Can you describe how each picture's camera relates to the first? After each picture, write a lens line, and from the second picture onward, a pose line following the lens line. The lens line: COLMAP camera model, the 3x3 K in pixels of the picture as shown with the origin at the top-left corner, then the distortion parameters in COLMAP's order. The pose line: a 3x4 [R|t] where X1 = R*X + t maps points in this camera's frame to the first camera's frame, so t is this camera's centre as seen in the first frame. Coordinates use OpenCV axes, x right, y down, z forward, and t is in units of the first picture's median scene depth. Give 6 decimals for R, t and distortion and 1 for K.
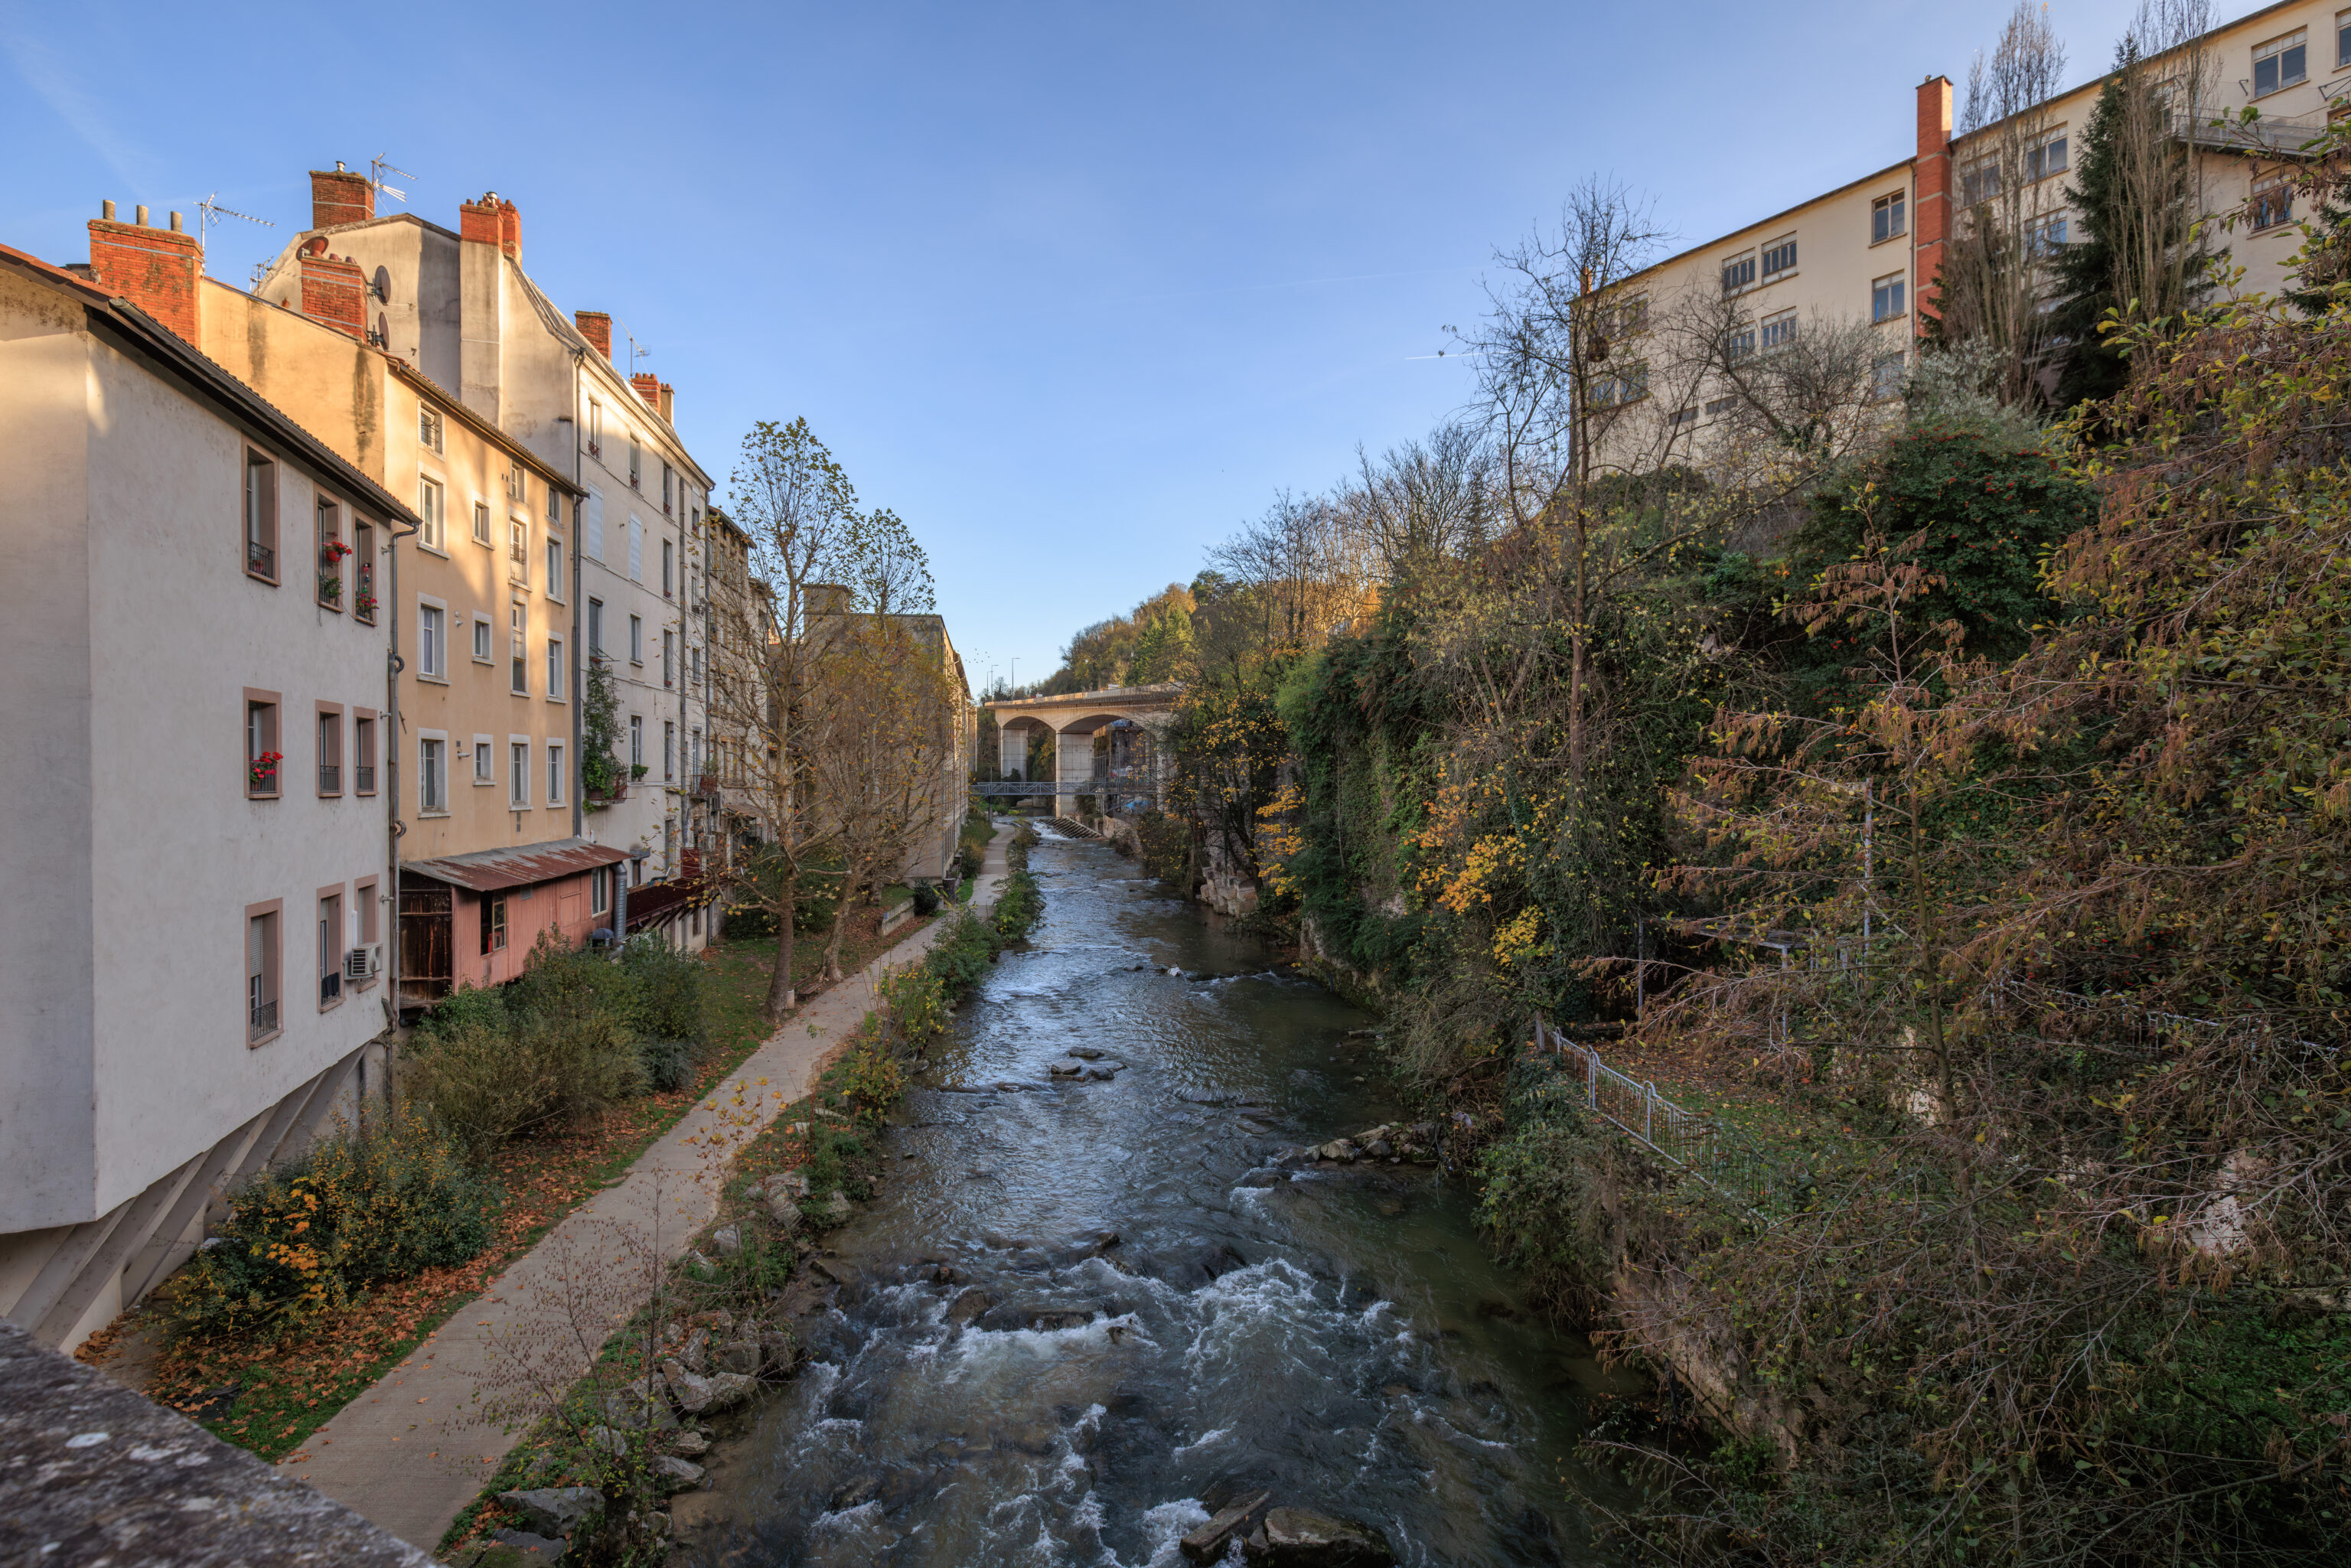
lens RADIAL K [[1048.8, 0, 1171.2], [0, 1048.8, 780.8], [0, 0, 1]] dist [0.003157, -0.000444]
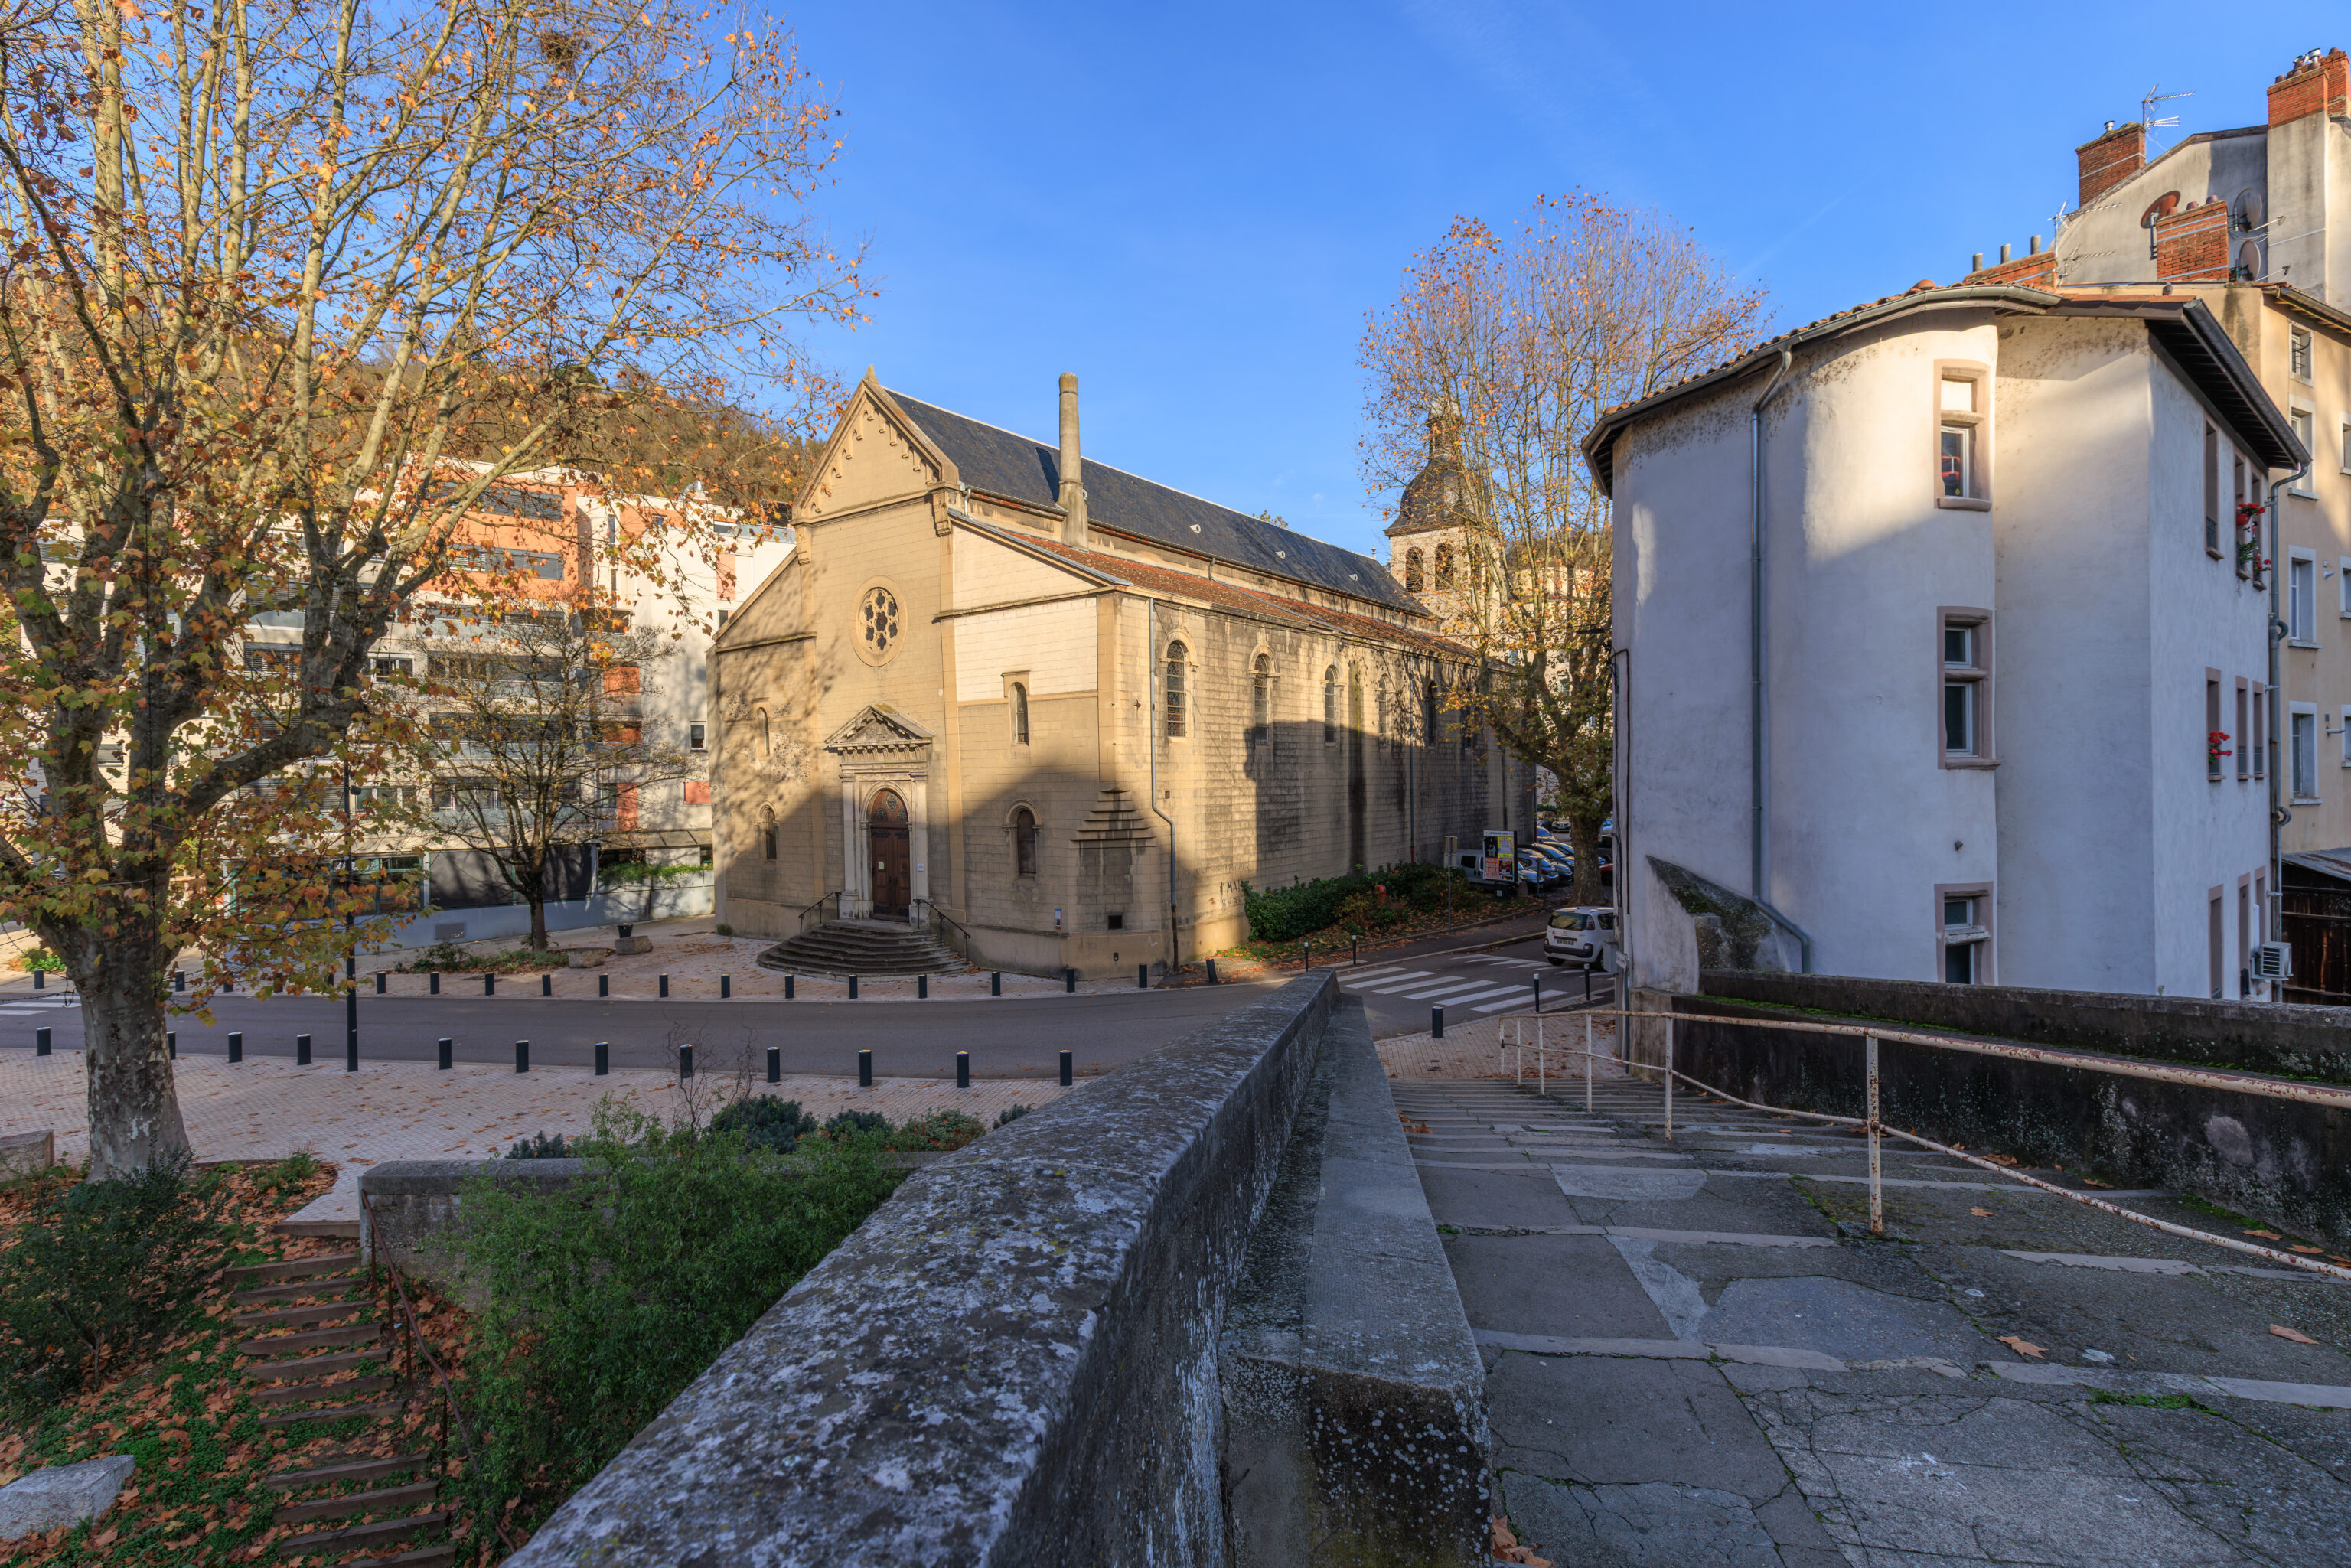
lens RADIAL K [[1048.8, 0, 1171.2], [0, 1048.8, 780.8], [0, 0, 1]] dist [0.003157, -0.000444]
pose [[0.288309, 0.006404, -0.957516, -0.155813], [0.007392, 0.999933, 0.008913, 0.001021], [0.957509, -0.009648, 0.288243, -0.149568]]
